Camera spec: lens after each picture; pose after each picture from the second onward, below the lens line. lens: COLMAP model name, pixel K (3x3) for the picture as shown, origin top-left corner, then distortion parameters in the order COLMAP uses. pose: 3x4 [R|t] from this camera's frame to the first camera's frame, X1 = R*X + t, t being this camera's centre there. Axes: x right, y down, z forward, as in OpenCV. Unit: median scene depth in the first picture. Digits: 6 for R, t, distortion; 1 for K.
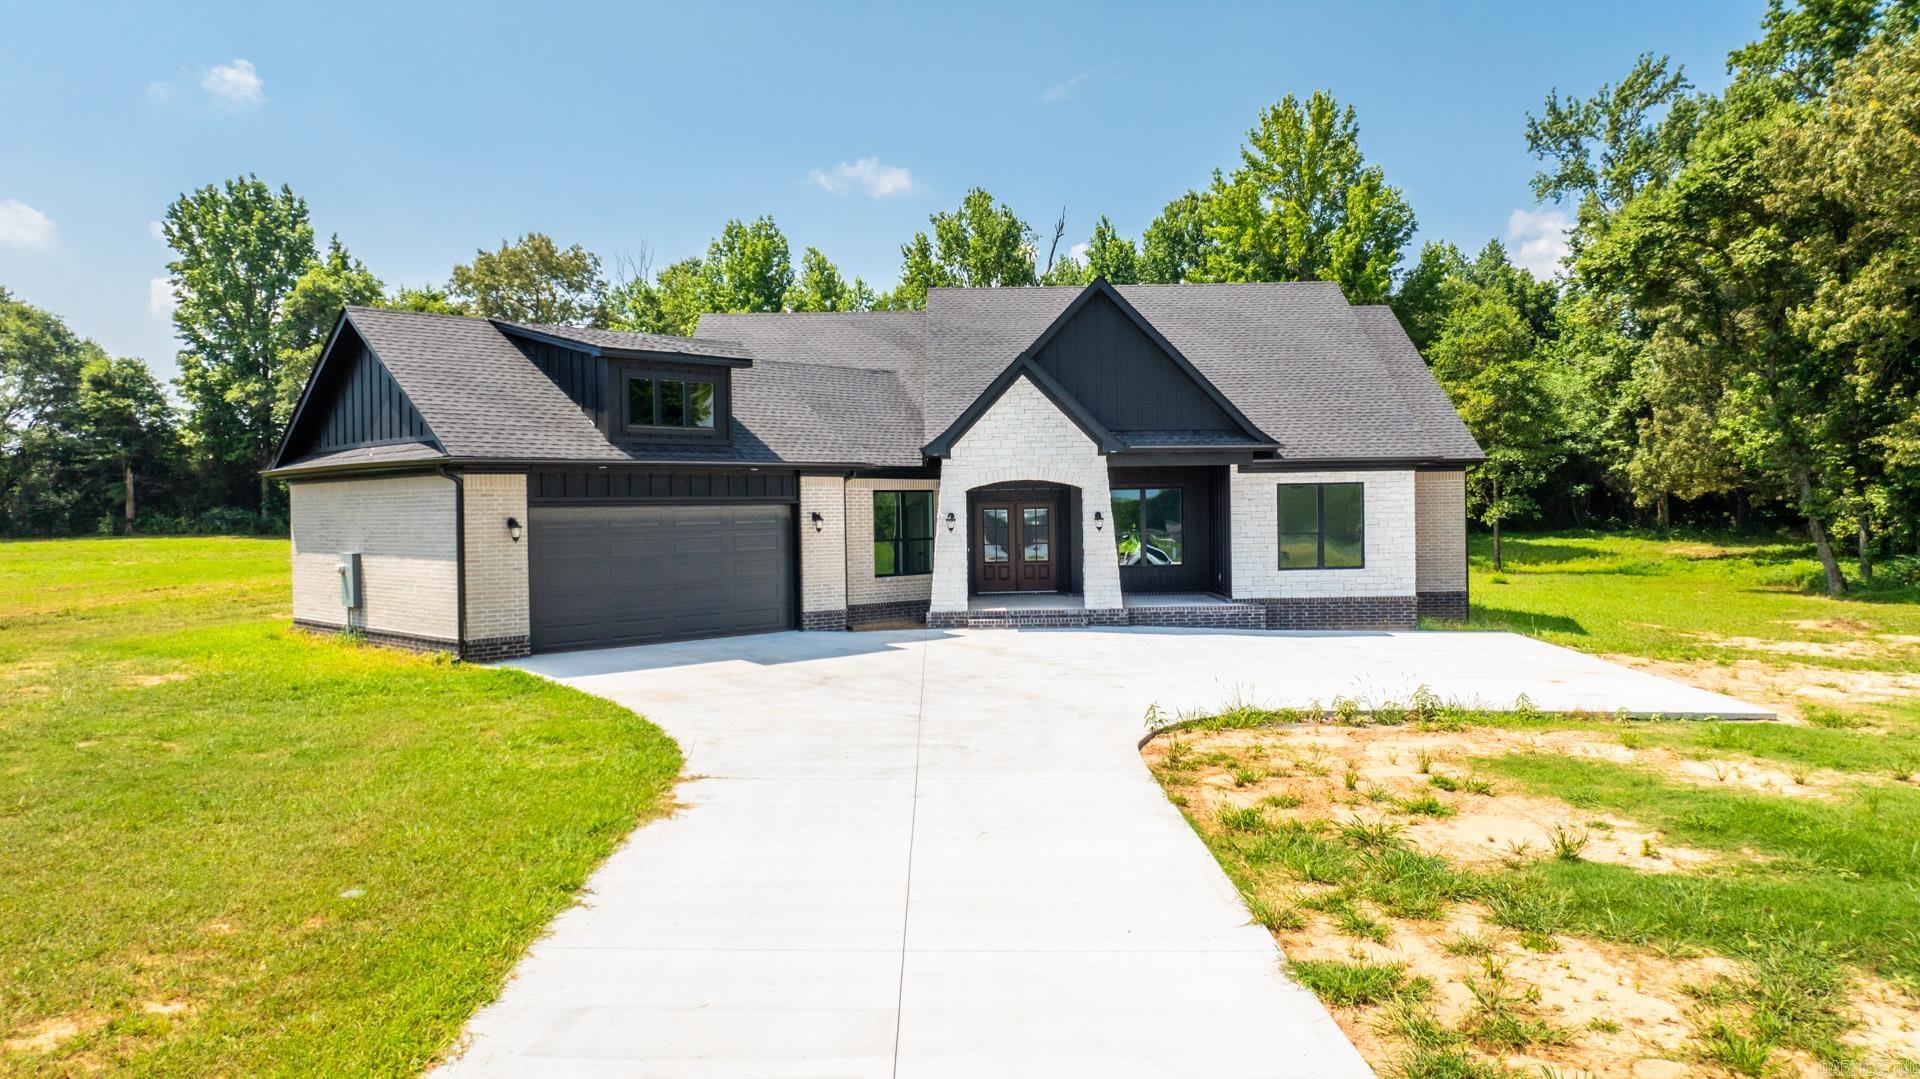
lens RADIAL K [[1372.7, 0, 960.0], [0, 1372.7, 539.5], [0, 0, 1]] dist [0.000470, 0.000820]
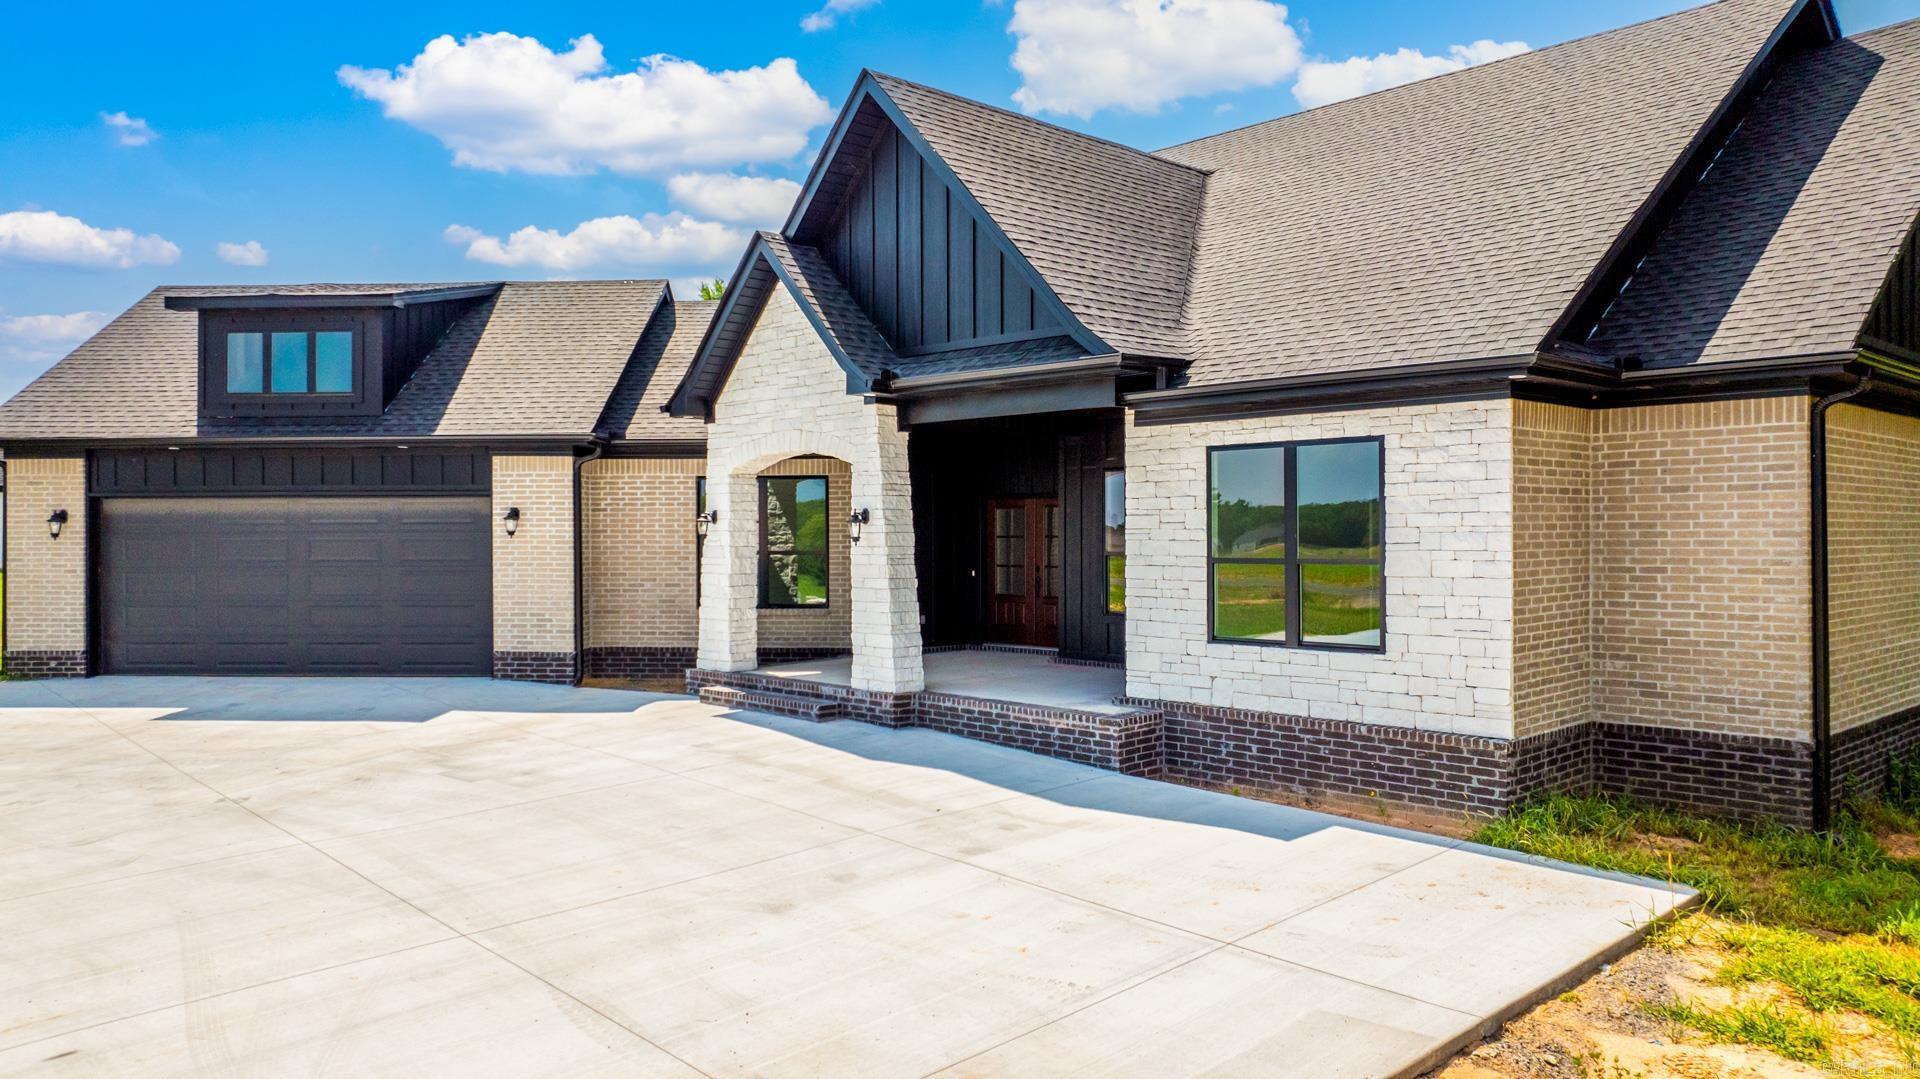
lens RADIAL K [[1353.2, 0, 960.0], [0, 1353.2, 539.5], [0, 0, 1]] dist [-0.017518, -0.009363]
pose [[0.681993, 0.017532, -0.731149, 0.509714], [-0.025105, 0.999685, 0.000554, -0.009299], [0.730928, 0.017978, 0.682218, 0.661817]]
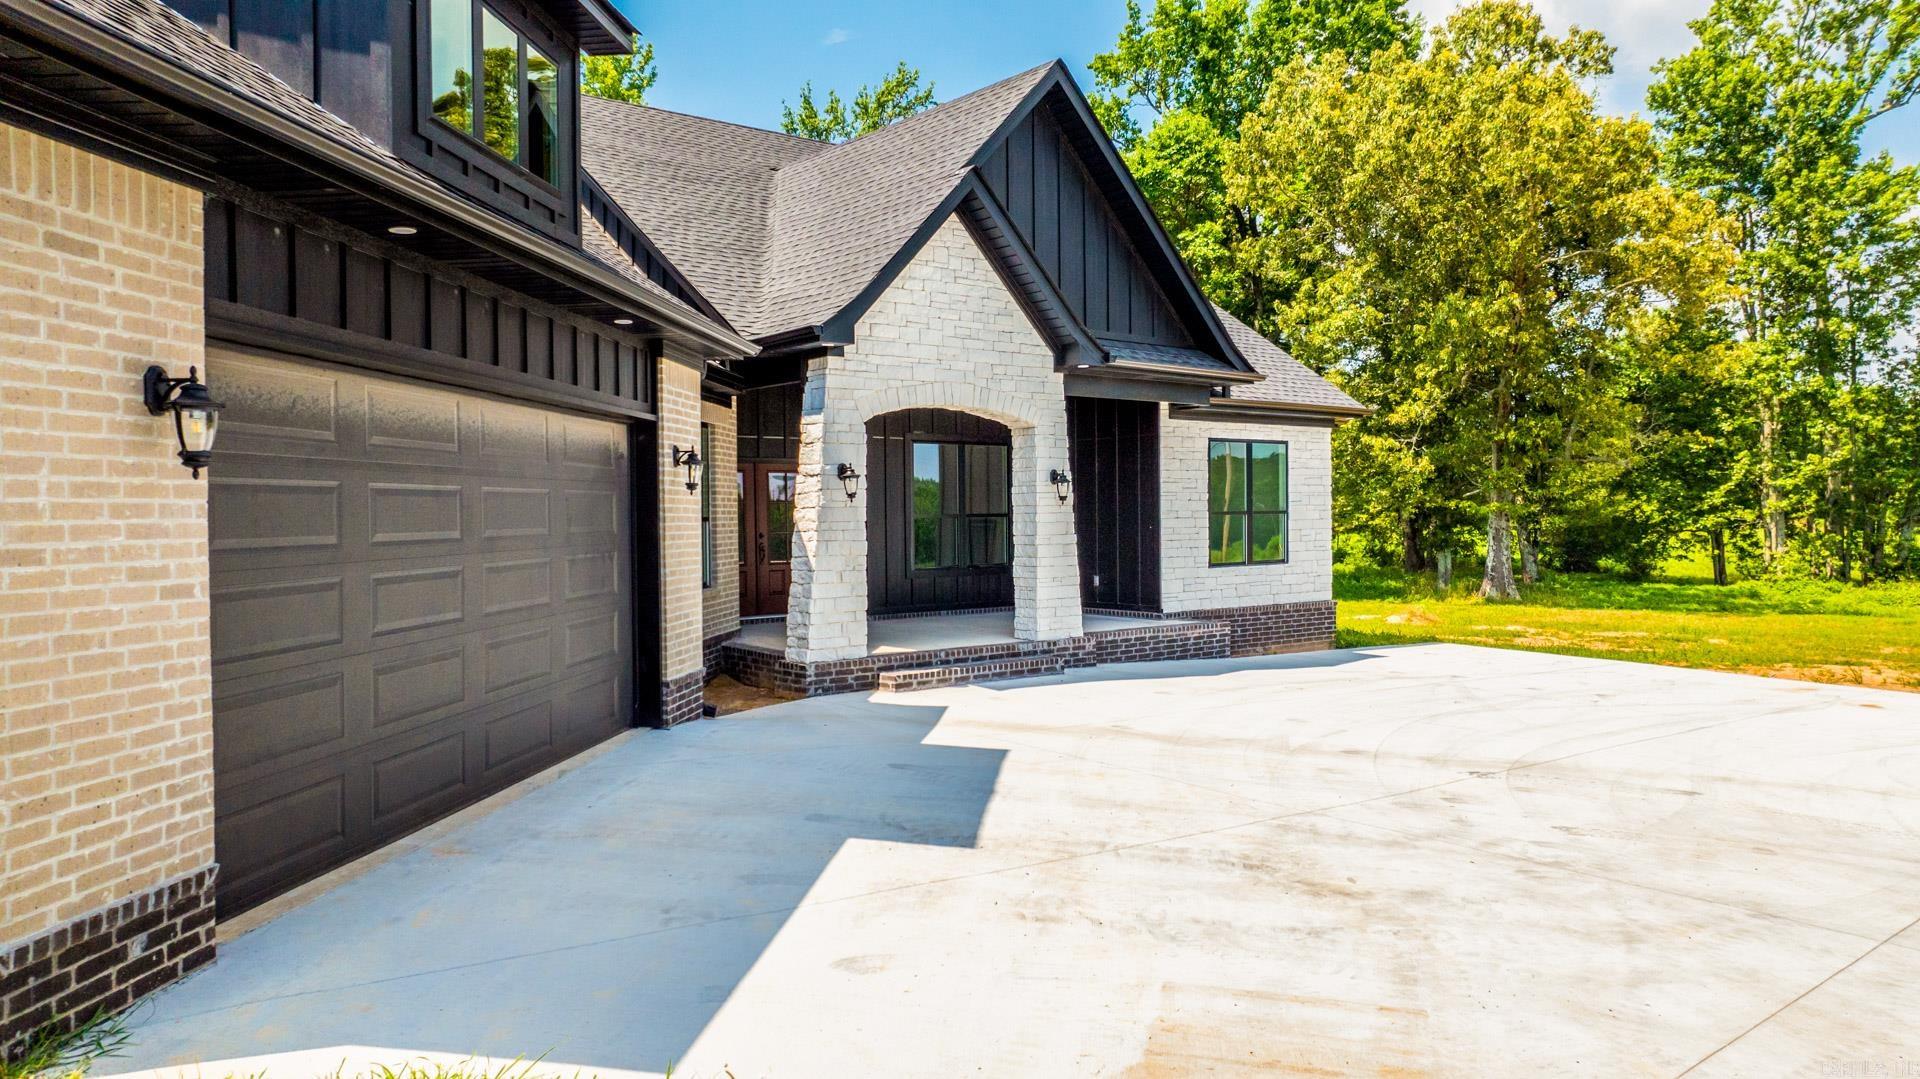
lens RADIAL K [[1353.2, 0, 960.0], [0, 1353.2, 539.5], [0, 0, 1]] dist [-0.017518, -0.009363]
pose [[0.772847, -0.002759, 0.634586, -0.286732], [0.008786, 0.999941, -0.006352, 0.012068], [-0.634531, 0.010485, 0.772826, 0.584723]]
